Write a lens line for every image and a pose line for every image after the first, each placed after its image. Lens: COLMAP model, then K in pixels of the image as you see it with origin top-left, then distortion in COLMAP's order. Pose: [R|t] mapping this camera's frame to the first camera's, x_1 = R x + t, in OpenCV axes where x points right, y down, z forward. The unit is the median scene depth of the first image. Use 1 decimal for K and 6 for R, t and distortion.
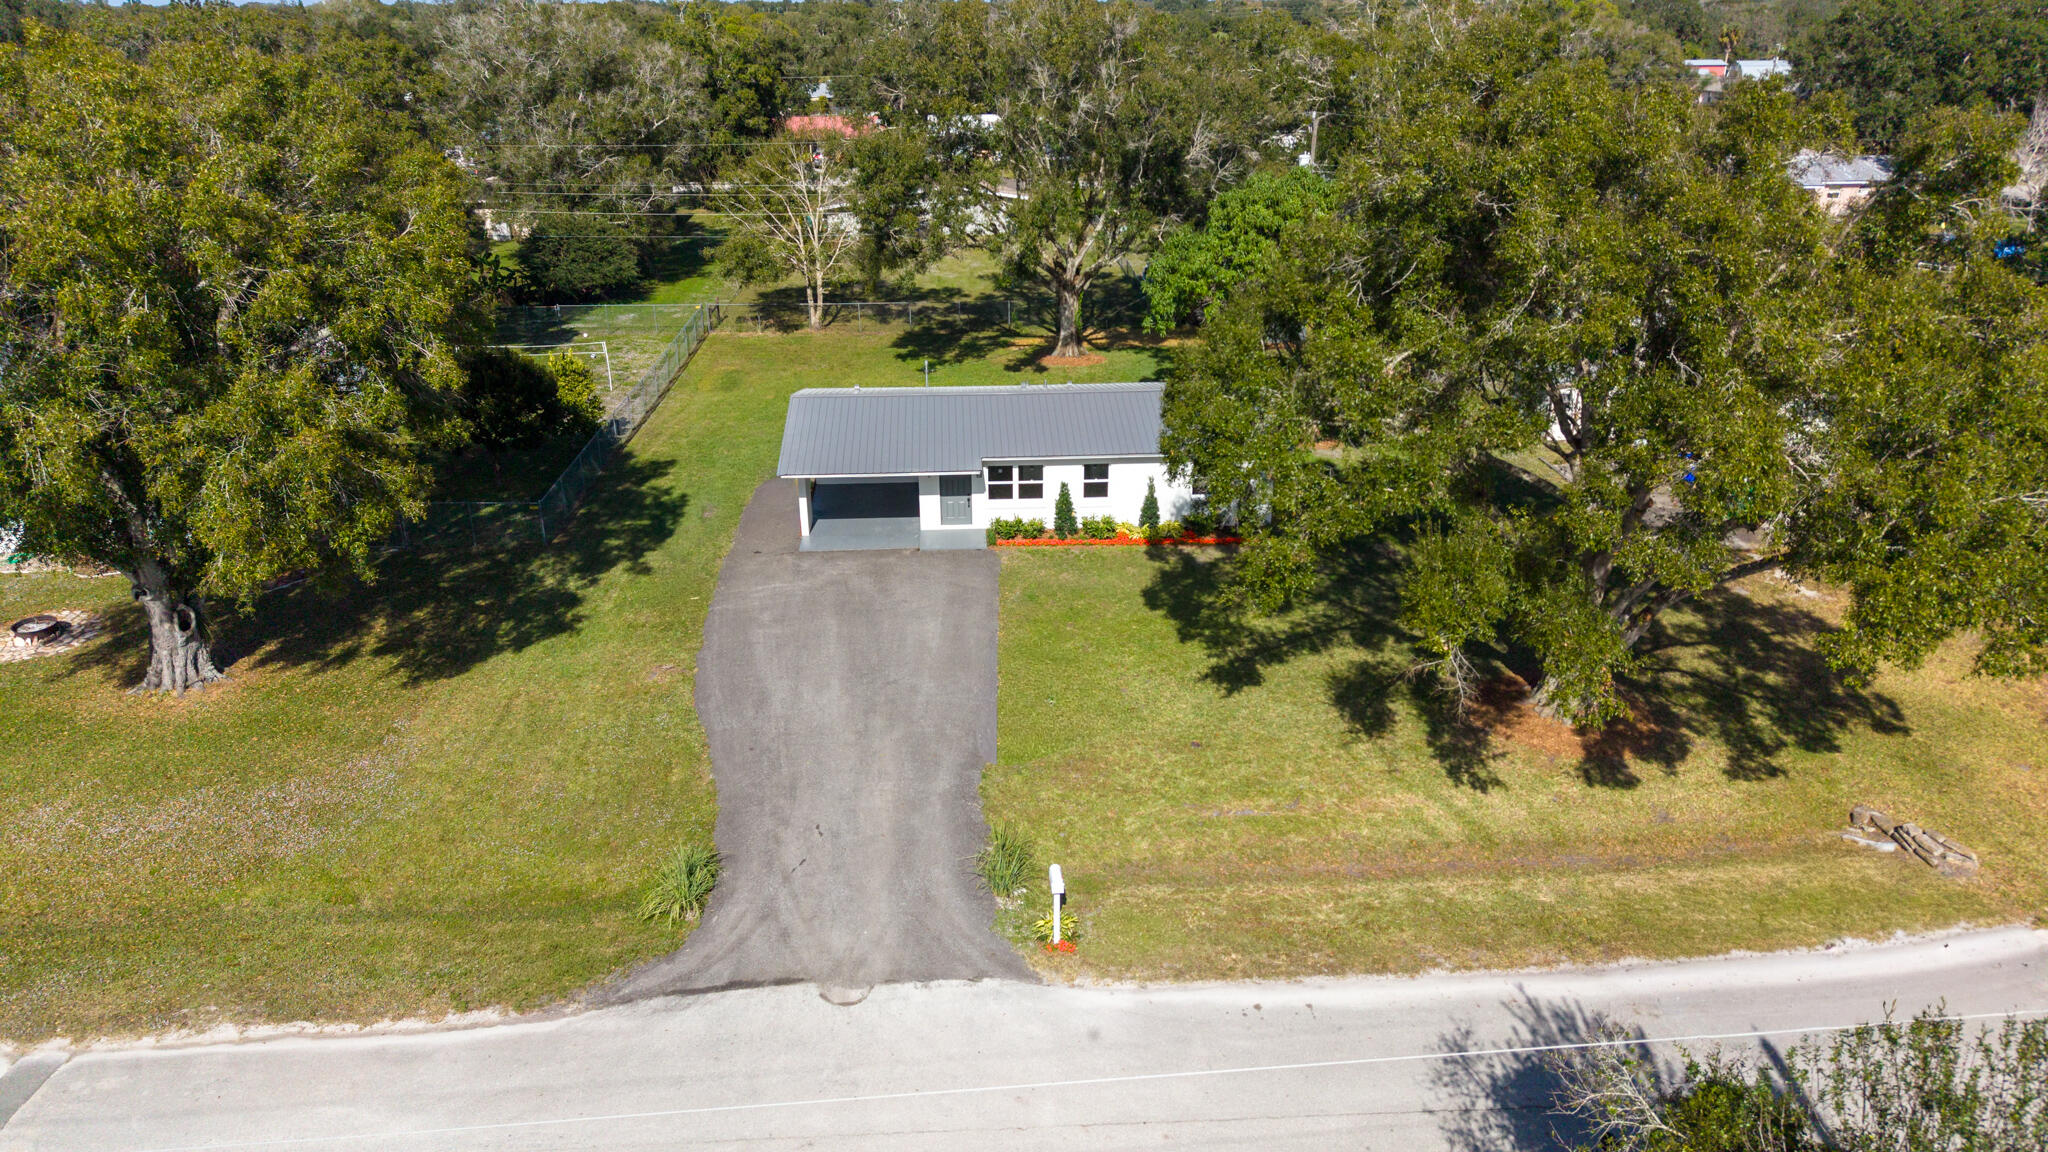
lens RADIAL K [[1323.0, 0, 1051.2], [0, 1323.0, 536.1], [0, 0, 1]] dist [0.062346, -0.070107]
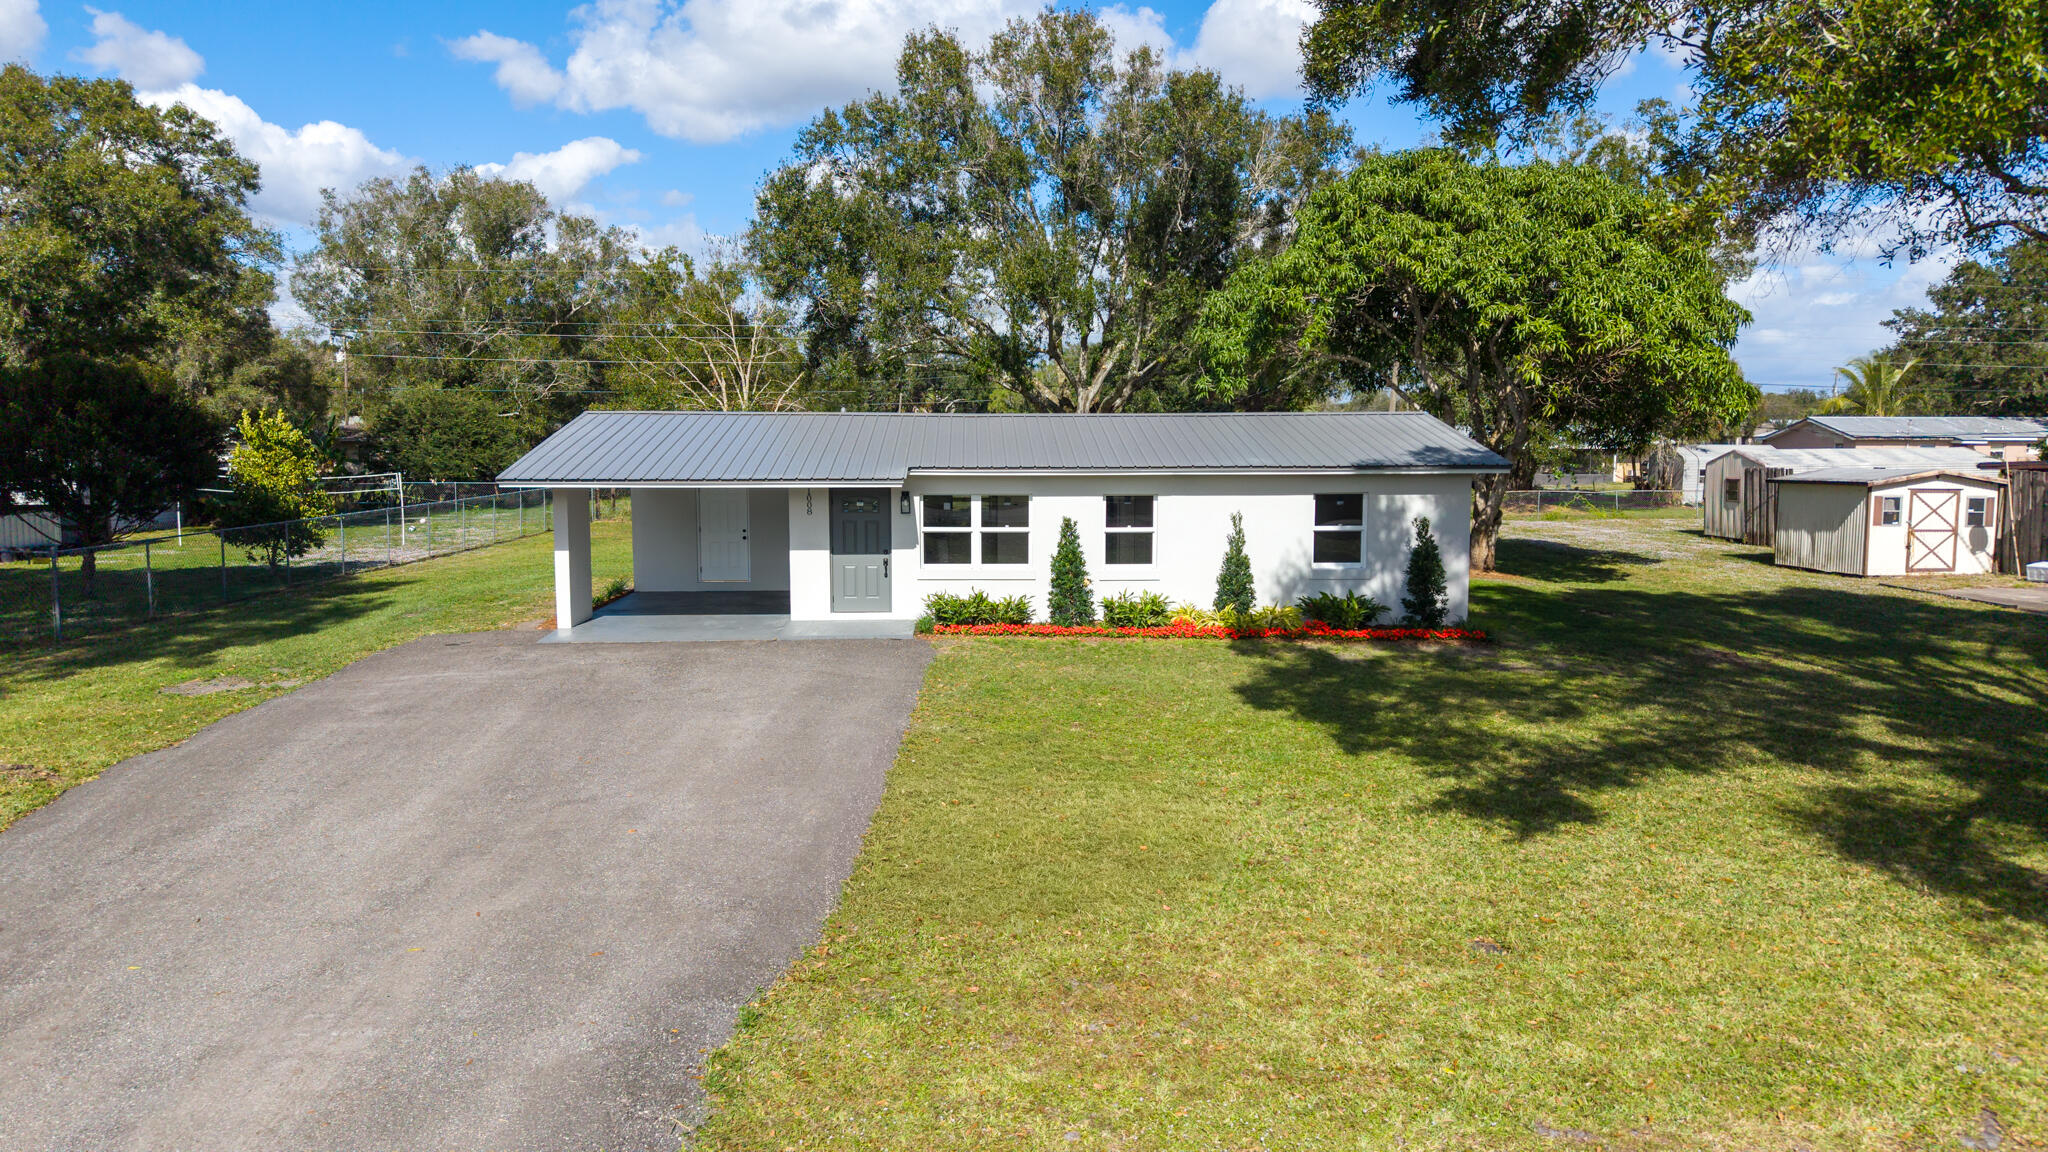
lens RADIAL K [[1323.0, 0, 1051.2], [0, 1323.0, 536.1], [0, 0, 1]] dist [0.062346, -0.070107]
pose [[0.999917, 0.005438, -0.011645, 0.009128], [-0.008635, 0.955344, -0.295371, 0.117540], [0.009519, 0.295447, 0.955312, 0.503201]]
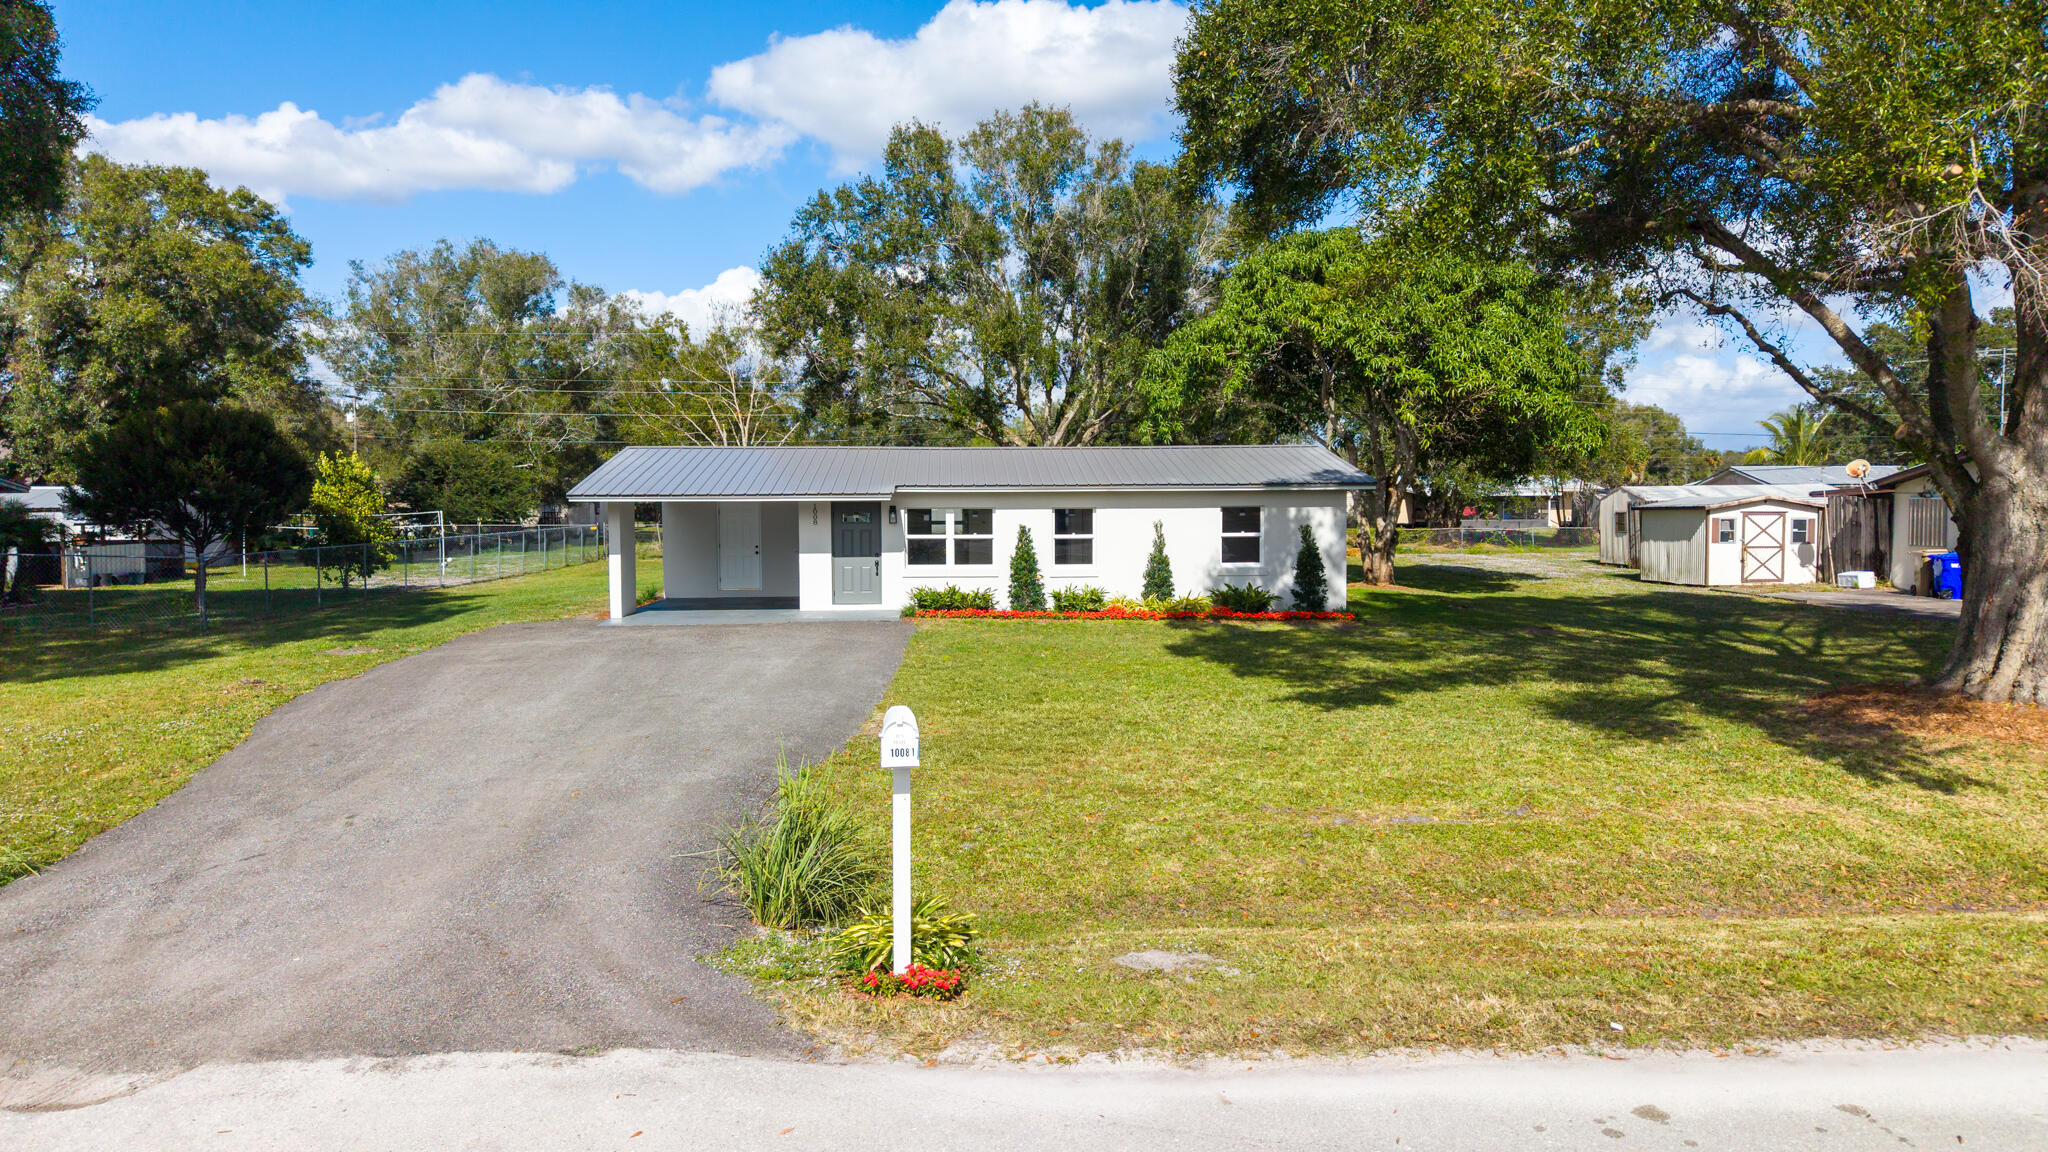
lens RADIAL K [[1323.0, 0, 1051.2], [0, 1323.0, 536.1], [0, 0, 1]] dist [0.062346, -0.070107]
pose [[0.999998, -0.000549, 0.001799, 0.021861], [0.001127, 0.940602, -0.339510, 0.181544], [-0.001505, 0.339511, 0.940601, 0.390451]]
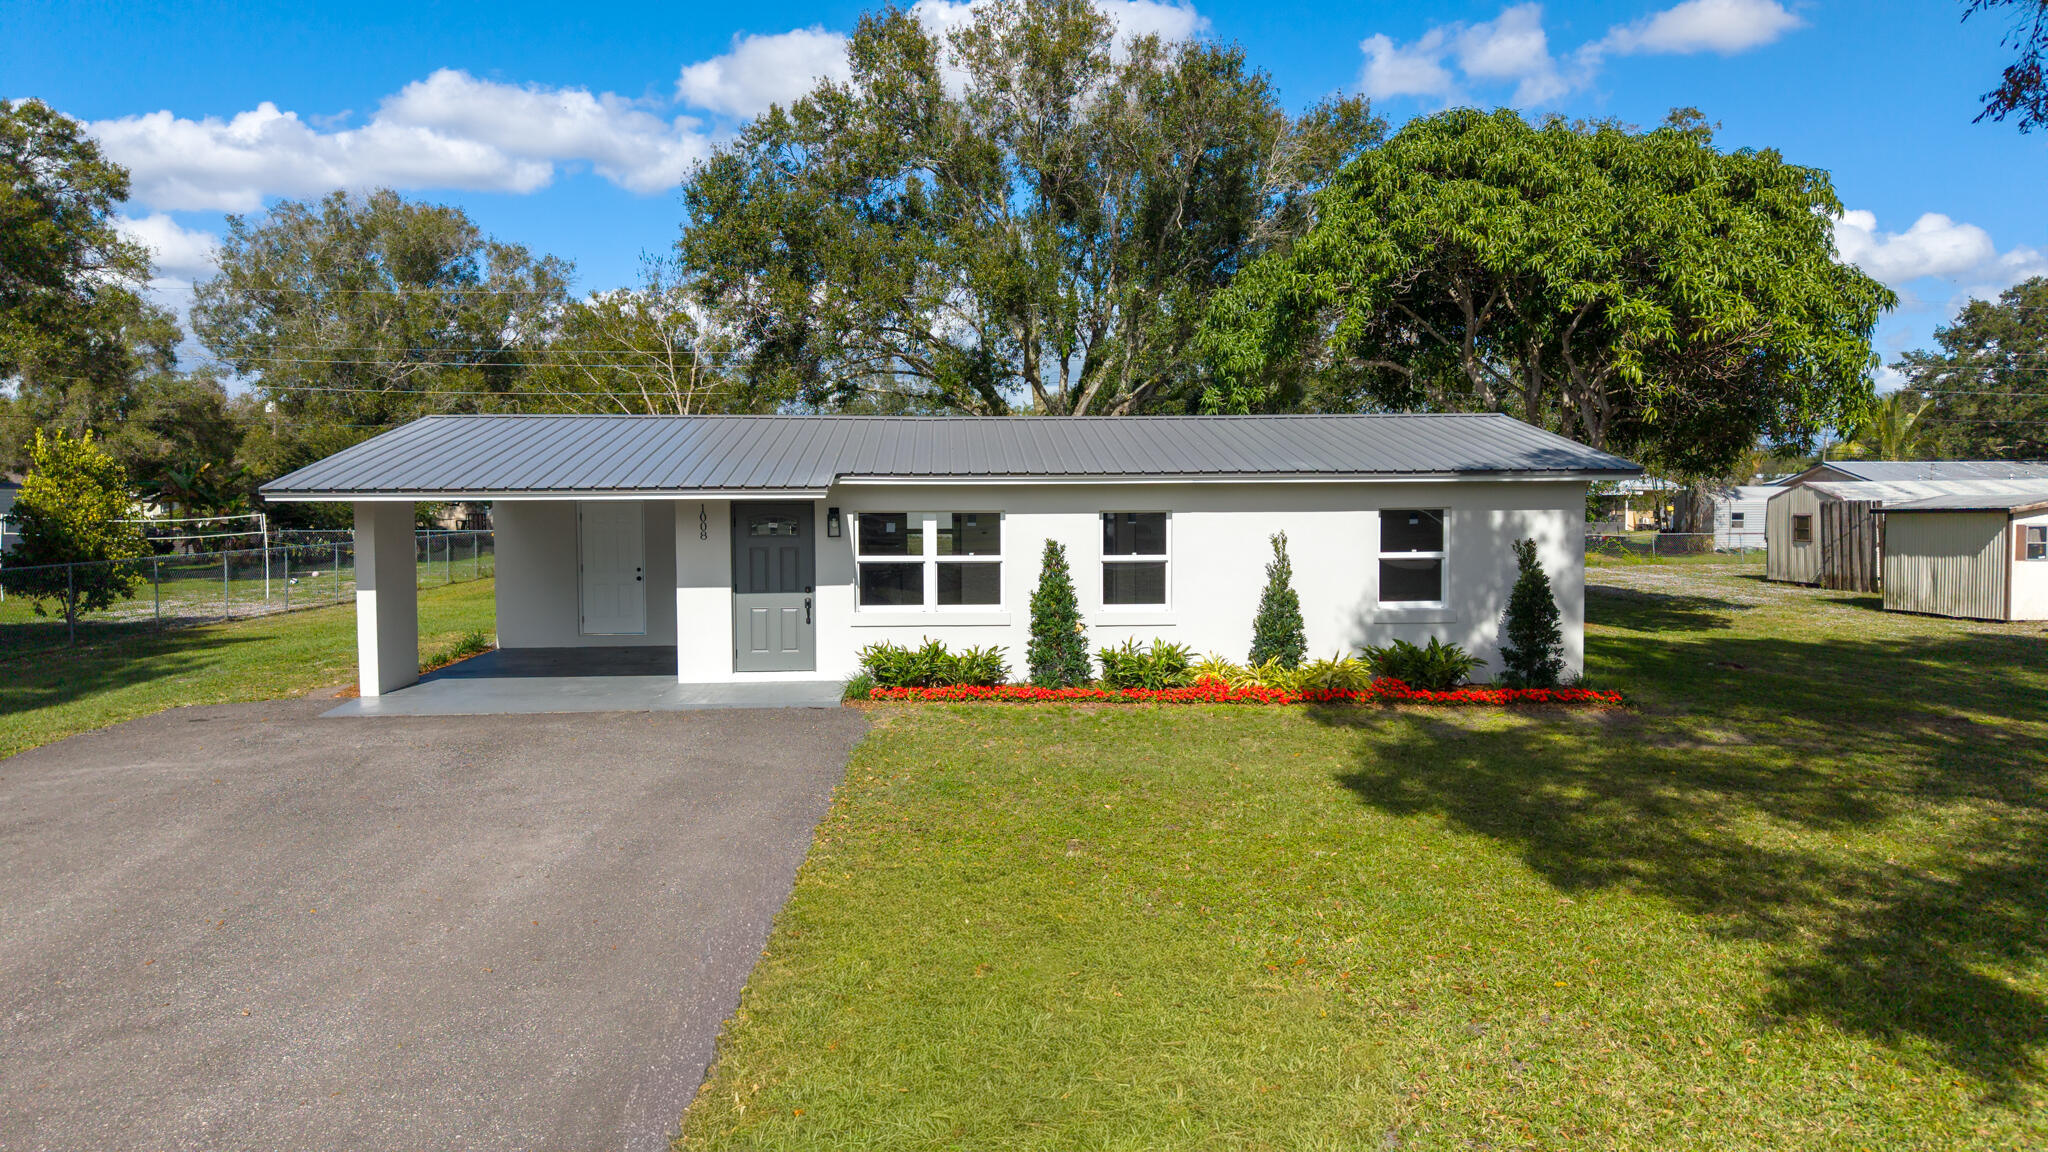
lens RADIAL K [[1323.0, 0, 1051.2], [0, 1323.0, 536.1], [0, 0, 1]] dist [0.062346, -0.070107]
pose [[0.999978, -0.000540, 0.006607, 0.006452], [0.002752, 0.940558, -0.339622, 0.086925], [-0.006031, 0.339632, 0.940539, 0.633446]]
